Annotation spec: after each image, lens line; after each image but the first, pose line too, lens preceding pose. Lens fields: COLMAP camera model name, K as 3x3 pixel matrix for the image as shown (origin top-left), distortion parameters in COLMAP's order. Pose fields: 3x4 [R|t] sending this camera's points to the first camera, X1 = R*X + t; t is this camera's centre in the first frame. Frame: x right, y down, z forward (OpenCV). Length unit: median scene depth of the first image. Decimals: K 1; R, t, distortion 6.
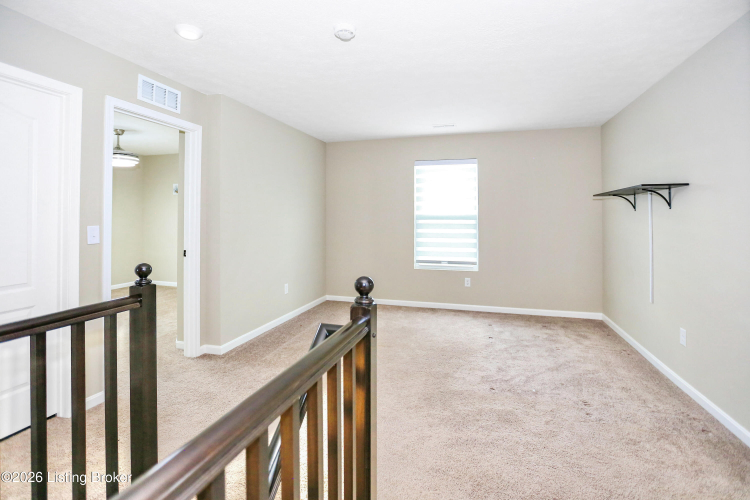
lens RADIAL K [[353.3, 0, 383.6], [0, 353.3, 217.2], [0, 0, 1]] dist [-0.040402, 0.009990]
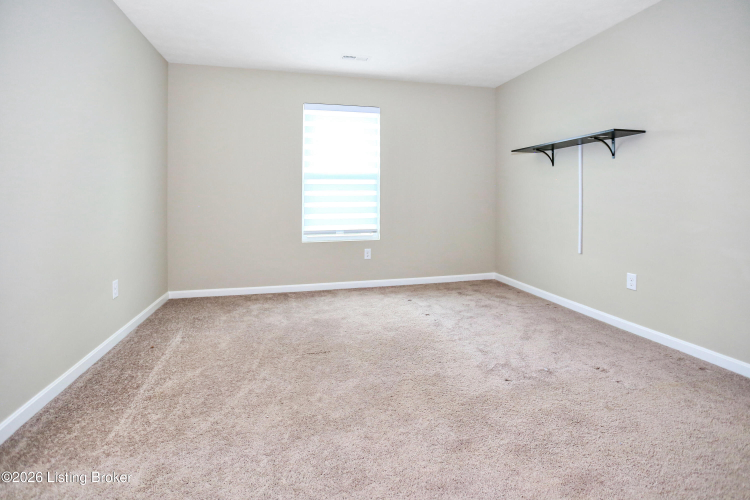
lens RADIAL K [[353.3, 0, 375.1], [0, 353.3, 197.0], [0, 0, 1]] dist [-0.040402, 0.009990]
pose [[0.864434, -0.004133, 0.502730, -0.175770], [0.004638, 0.999989, 0.000246, 0.050584], [-0.502725, 0.002119, 0.864444, 0.270829]]
